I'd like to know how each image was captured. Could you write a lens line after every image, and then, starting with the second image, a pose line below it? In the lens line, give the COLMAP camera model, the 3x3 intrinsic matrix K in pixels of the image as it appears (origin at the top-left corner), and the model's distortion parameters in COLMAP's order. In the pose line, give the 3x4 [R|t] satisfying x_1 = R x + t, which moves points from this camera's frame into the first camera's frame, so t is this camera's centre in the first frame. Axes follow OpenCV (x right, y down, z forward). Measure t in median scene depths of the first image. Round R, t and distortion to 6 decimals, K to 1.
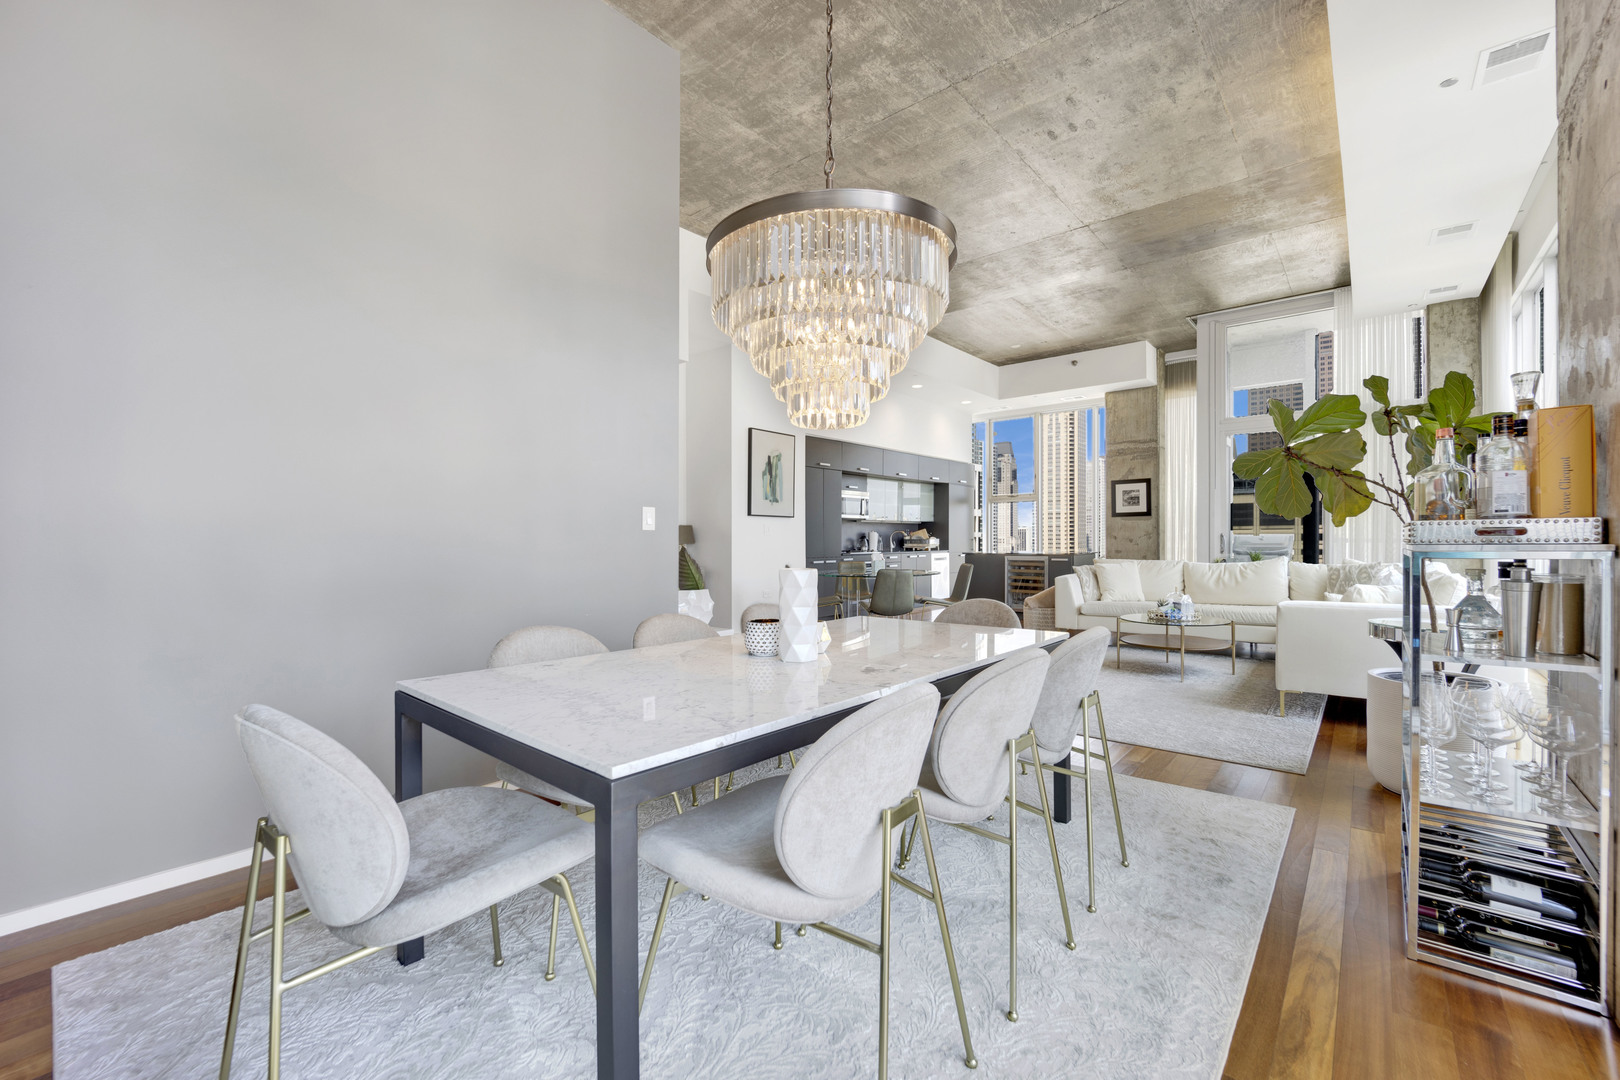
lens RADIAL K [[664.5, 0, 813.9], [0, 664.5, 541.6], [0, 0, 1]] dist [-0.001435, -0.000097]
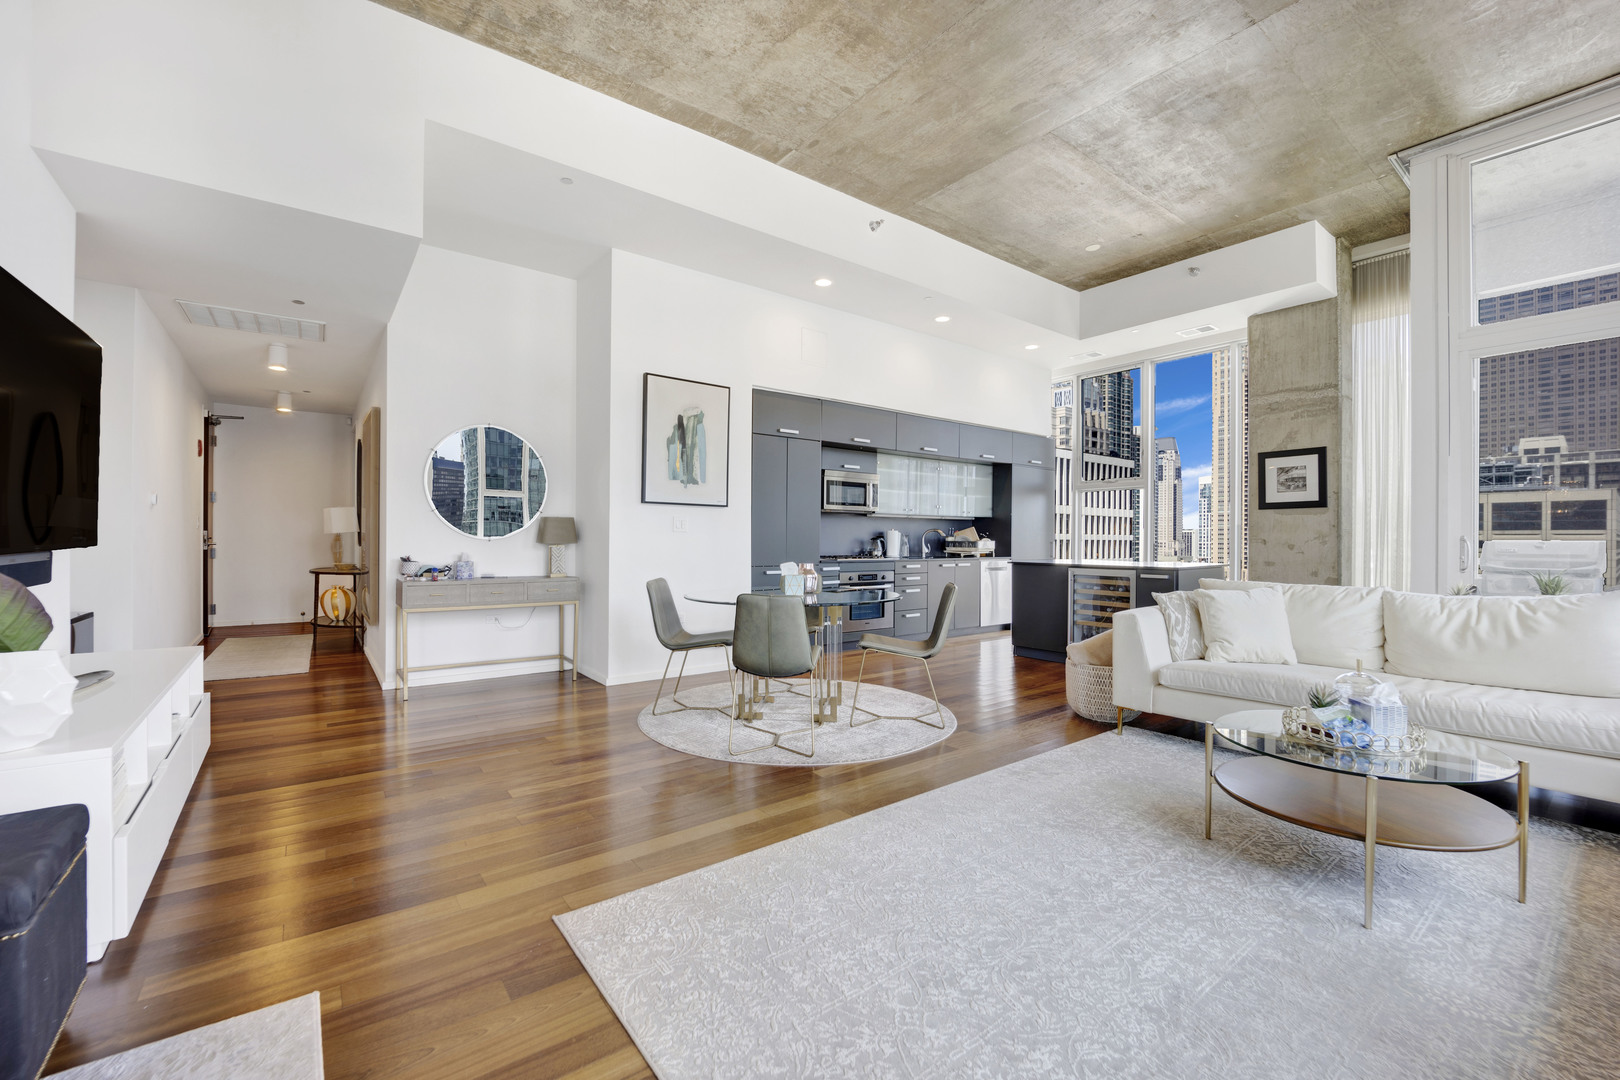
lens RADIAL K [[664.4, 0, 806.1], [0, 664.4, 540.5], [0, 0, 1]] dist [-0.022130, -0.000289]
pose [[0.975578, 0.010443, -0.219403, 0.162931], [-0.011180, 0.999935, -0.002118, -0.001090], [0.219367, 0.004519, 0.975632, 0.287669]]
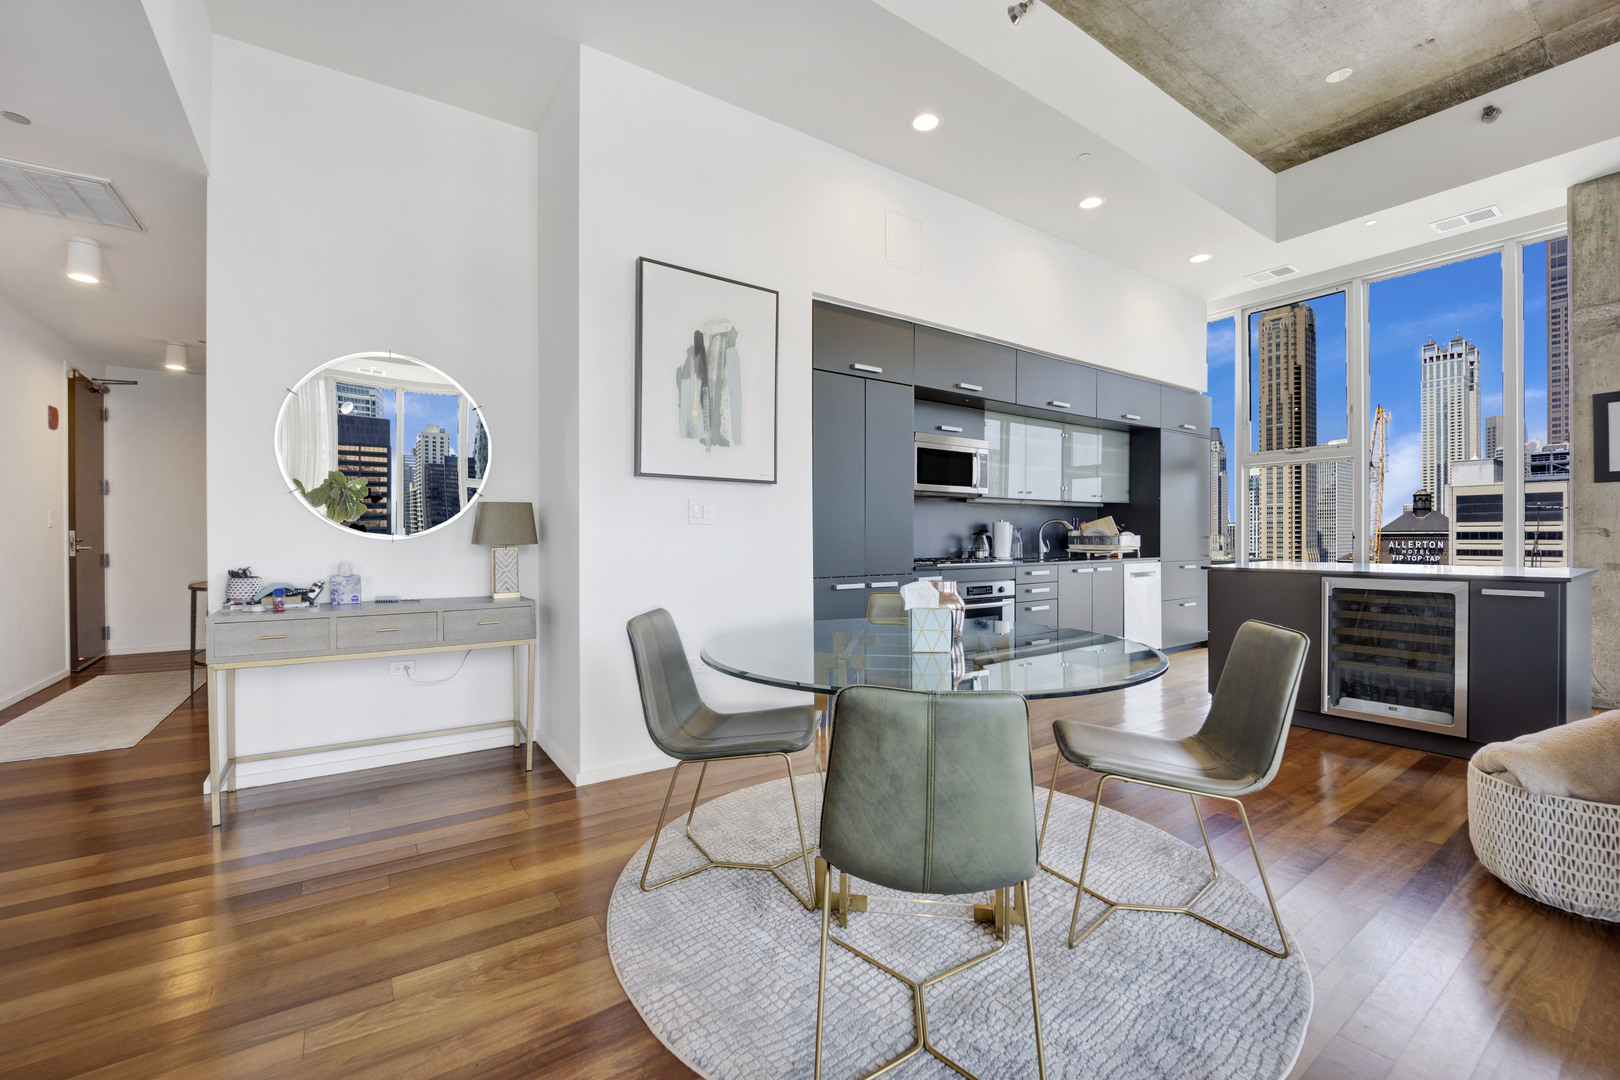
lens RADIAL K [[664.4, 0, 806.1], [0, 664.4, 540.5], [0, 0, 1]] dist [-0.022130, -0.000289]
pose [[0.963726, 0.003023, -0.266877, 0.083847], [-0.002585, 0.999995, 0.001991, -0.000674], [0.266882, -0.001228, 0.963728, 0.486438]]
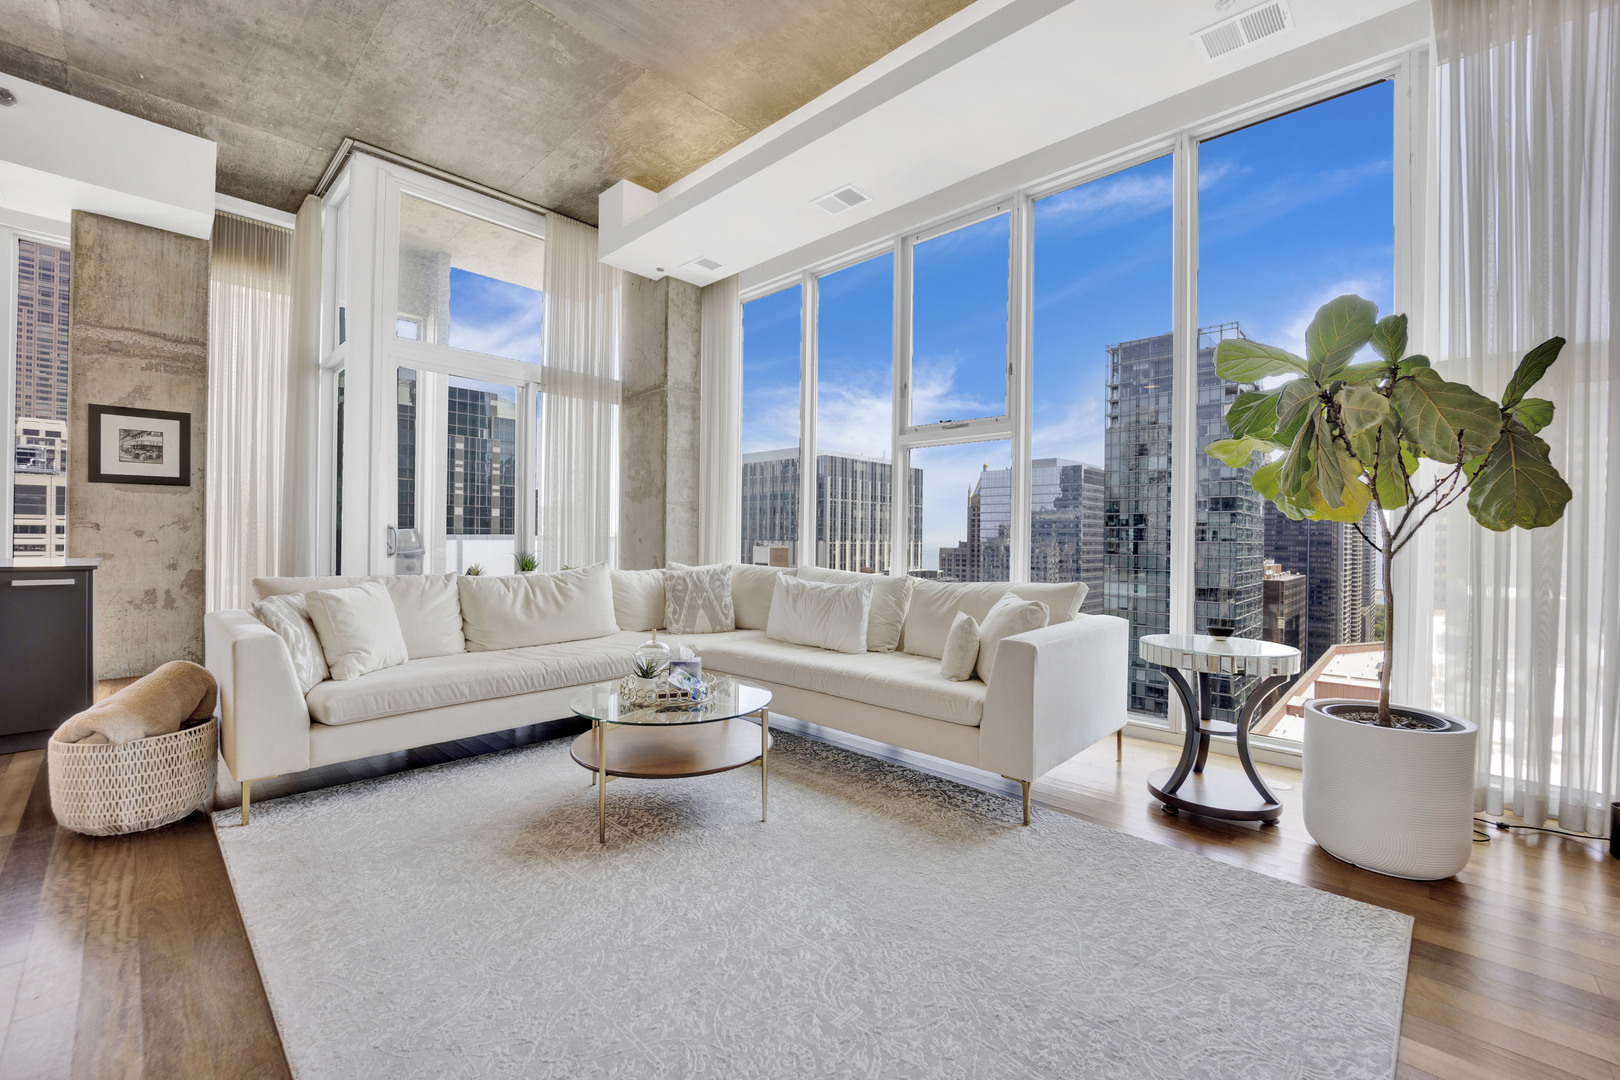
lens RADIAL K [[664.4, 0, 806.1], [0, 664.4, 540.5], [0, 0, 1]] dist [-0.022130, -0.000289]
pose [[0.062421, 0.002409, 0.998047, 0.029065], [-0.008792, 0.999960, -0.001864, 0.000386], [-0.998011, -0.008659, 0.062440, 0.471524]]
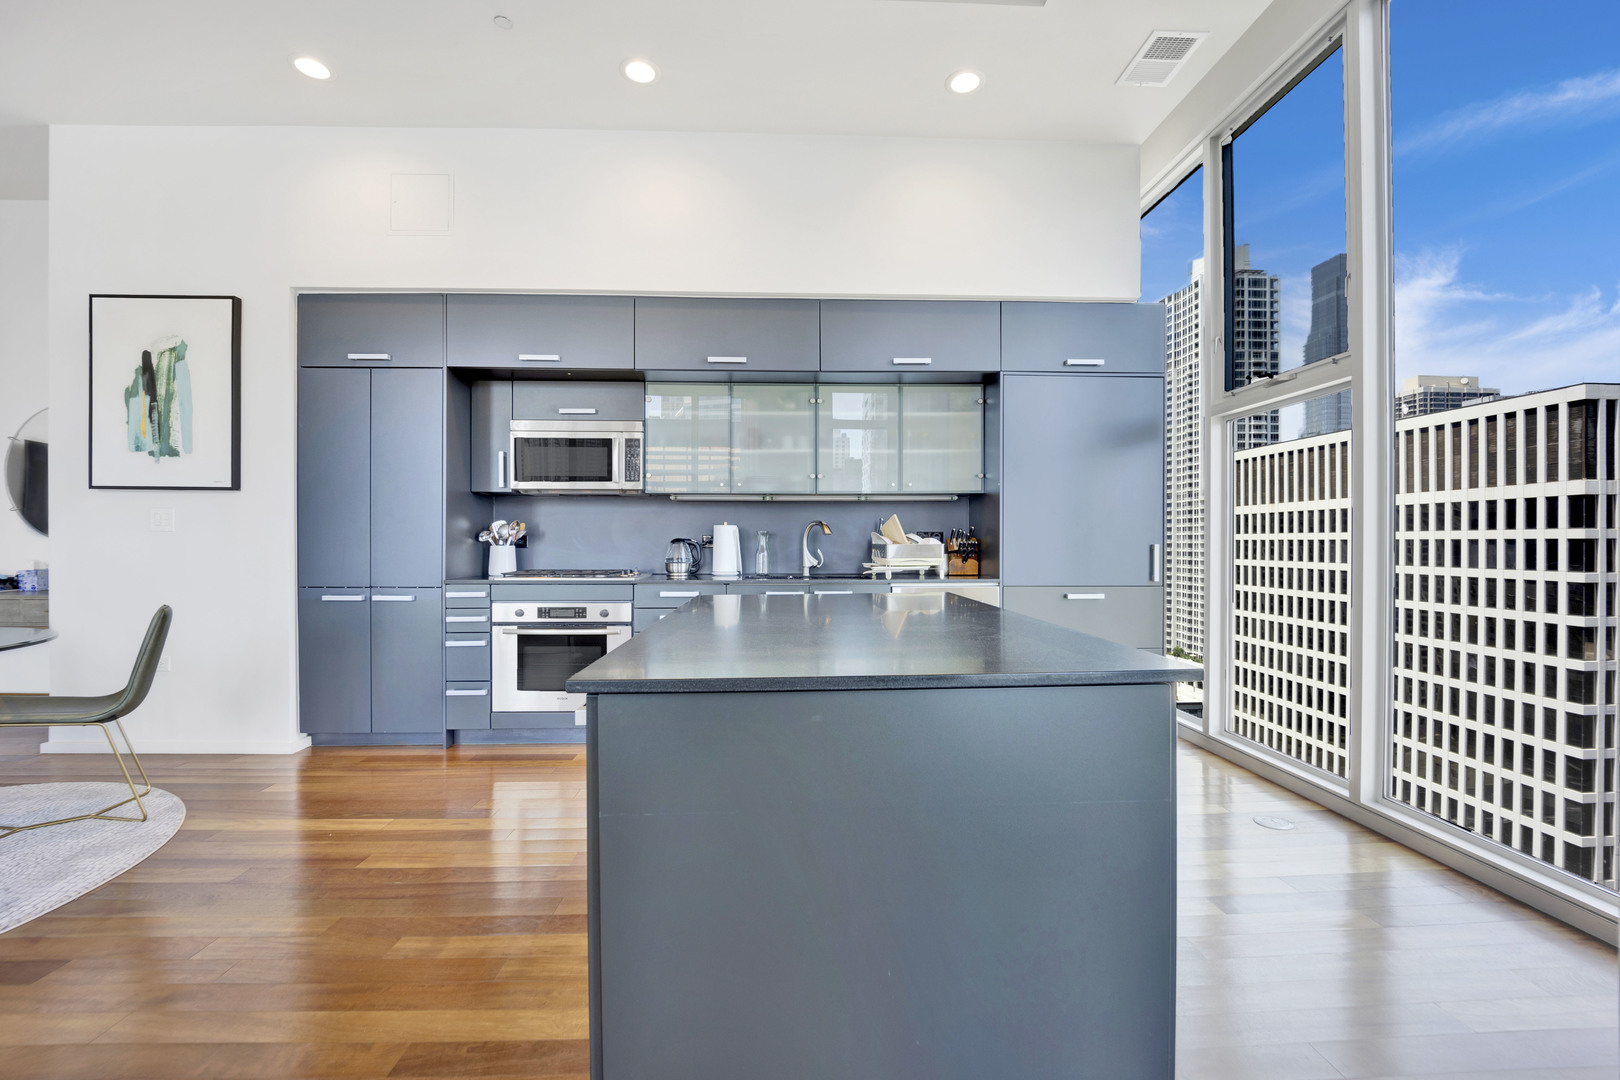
lens RADIAL K [[655.3, 0, 810.0], [0, 655.3, 540.0], [0, 0, 1]] dist [-0.019248, 0.000069]
pose [[0.676317, 0.003810, -0.736601, 0.424606], [-0.007724, 0.999968, -0.001921, -0.005451], [0.736570, 0.006989, 0.676325, 0.811655]]
